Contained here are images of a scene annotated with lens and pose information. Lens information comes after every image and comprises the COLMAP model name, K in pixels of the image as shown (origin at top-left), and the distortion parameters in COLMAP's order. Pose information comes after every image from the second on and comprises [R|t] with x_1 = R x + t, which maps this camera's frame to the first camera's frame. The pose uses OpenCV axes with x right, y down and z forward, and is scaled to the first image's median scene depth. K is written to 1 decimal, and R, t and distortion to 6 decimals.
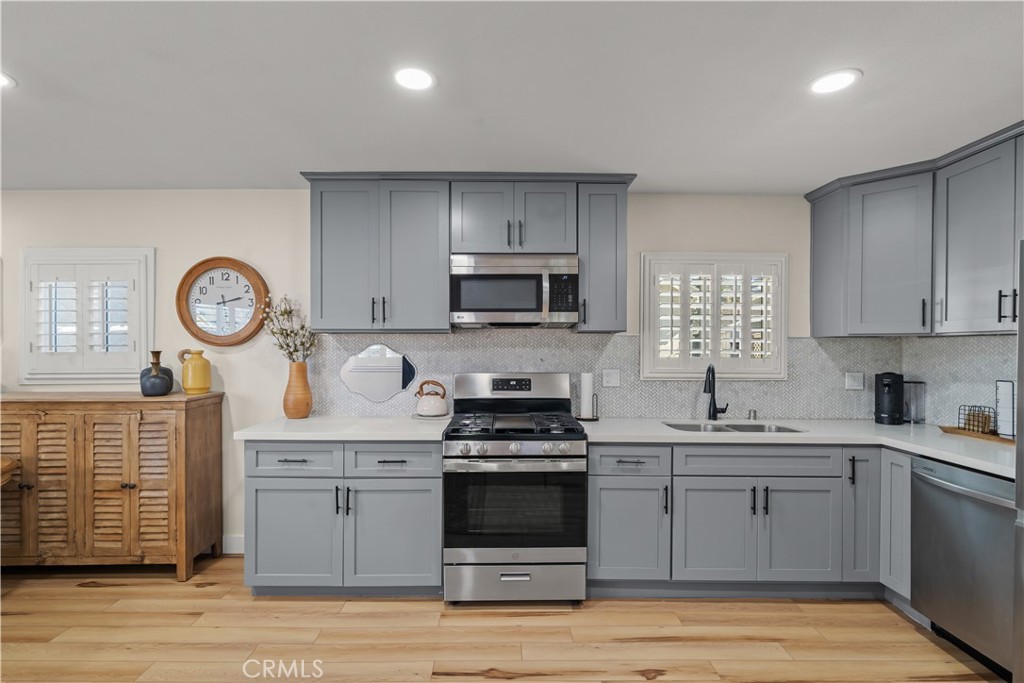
lens RADIAL K [[484.8, 0, 512.6], [0, 484.8, 356.1], [0, 0, 1]] dist [0.000043, -0.000121]
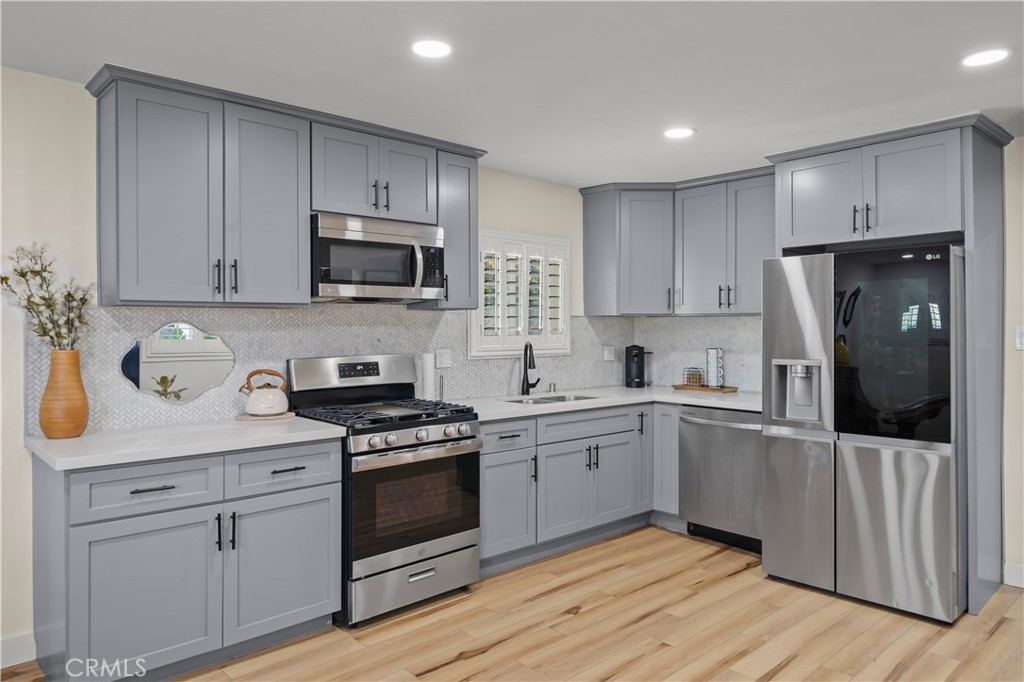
lens RADIAL K [[686.7, 0, 512.0], [0, 686.7, 341.0], [0, 0, 1]] dist [-0.004144, -0.001243]
pose [[0.736611, -0.018280, 0.676070, -0.701974], [0.014369, 0.999832, 0.011378, -0.001541], [-0.676164, 0.001333, 0.736750, -0.074872]]
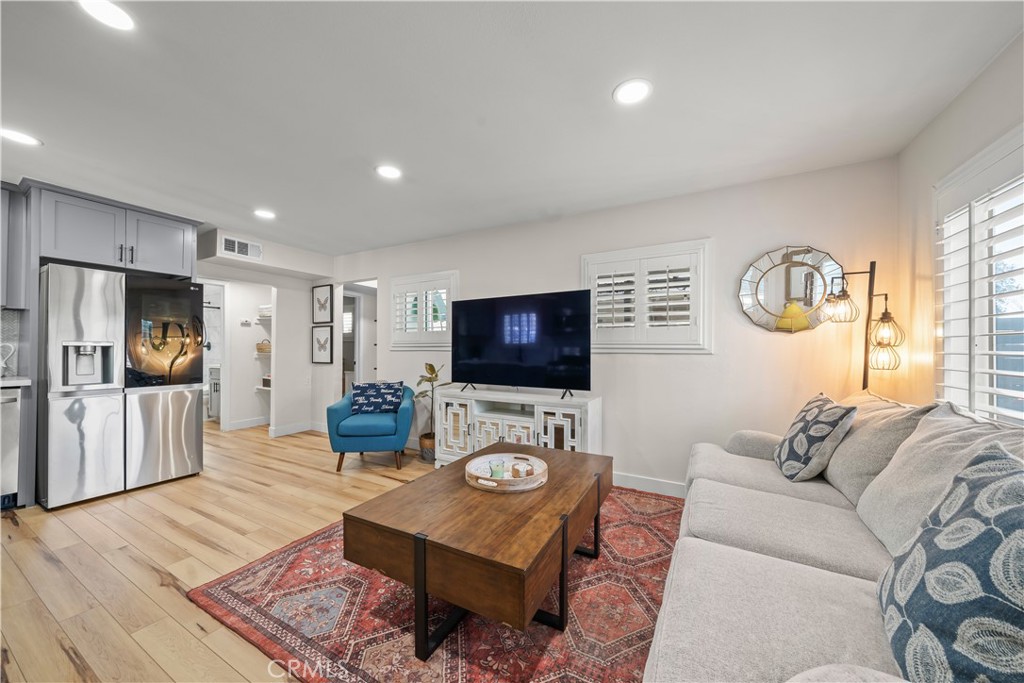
lens RADIAL K [[360.8, 0, 512.0], [0, 360.8, 341.5], [0, 0, 1]] dist [-0.000005, -0.000008]
pose [[-0.875907, -0.000481, 0.482480, -0.911095], [0.000667, 0.999997, 0.002209, 0.057319], [-0.482480, 0.002257, -0.875904, 0.903543]]
